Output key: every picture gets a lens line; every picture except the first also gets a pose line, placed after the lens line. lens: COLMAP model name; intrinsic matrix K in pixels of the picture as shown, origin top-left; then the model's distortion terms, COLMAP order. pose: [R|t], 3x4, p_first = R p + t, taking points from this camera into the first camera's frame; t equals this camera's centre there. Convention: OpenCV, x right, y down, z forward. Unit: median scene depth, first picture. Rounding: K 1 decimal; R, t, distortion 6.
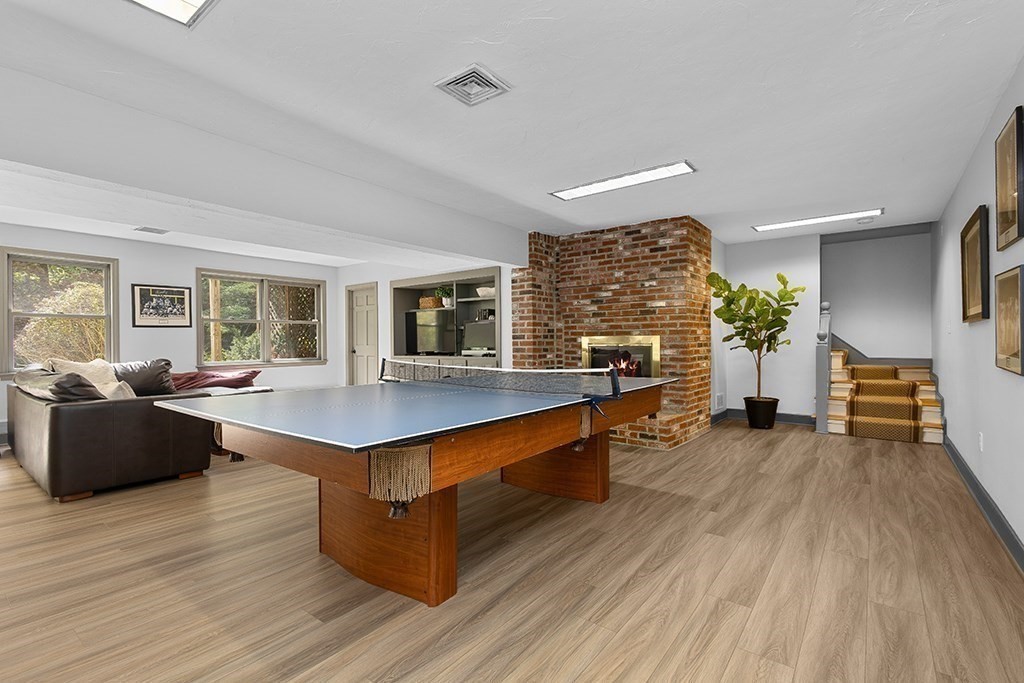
lens RADIAL K [[468.9, 0, 508.5], [0, 468.9, 340.3], [0, 0, 1]] dist [0.003941, -0.000917]
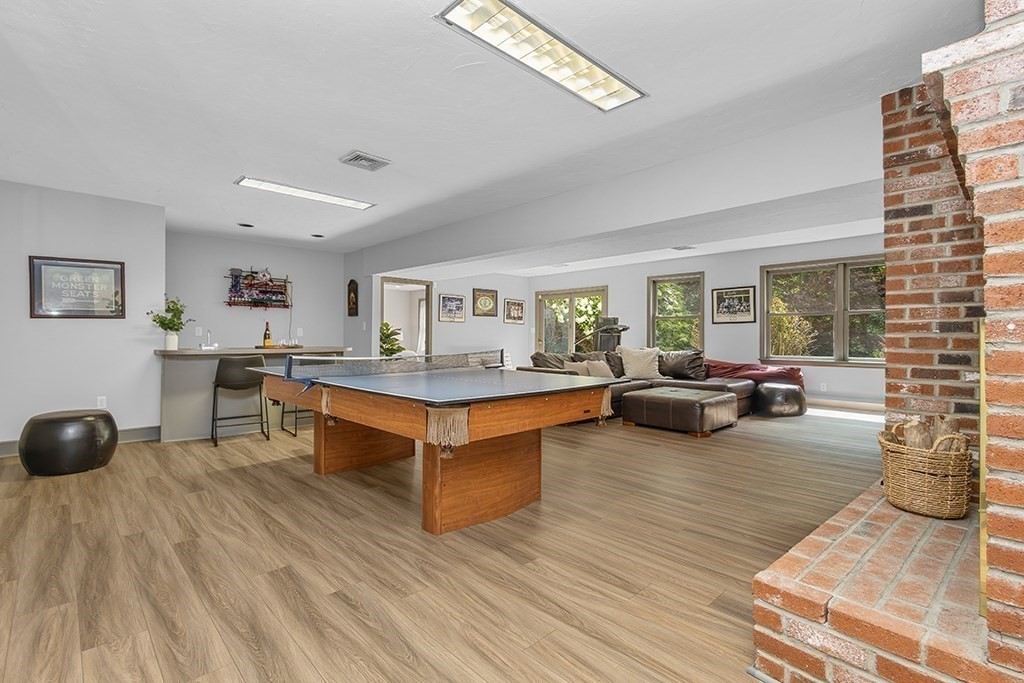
lens RADIAL K [[468.9, 0, 508.1], [0, 468.9, 337.8], [0, 0, 1]] dist [0.003941, -0.000917]
pose [[-0.144190, 0.008034, -0.989517, 0.544530], [-0.002716, 0.999960, 0.008515, -0.000873], [0.989546, 0.003915, -0.144162, 0.690634]]
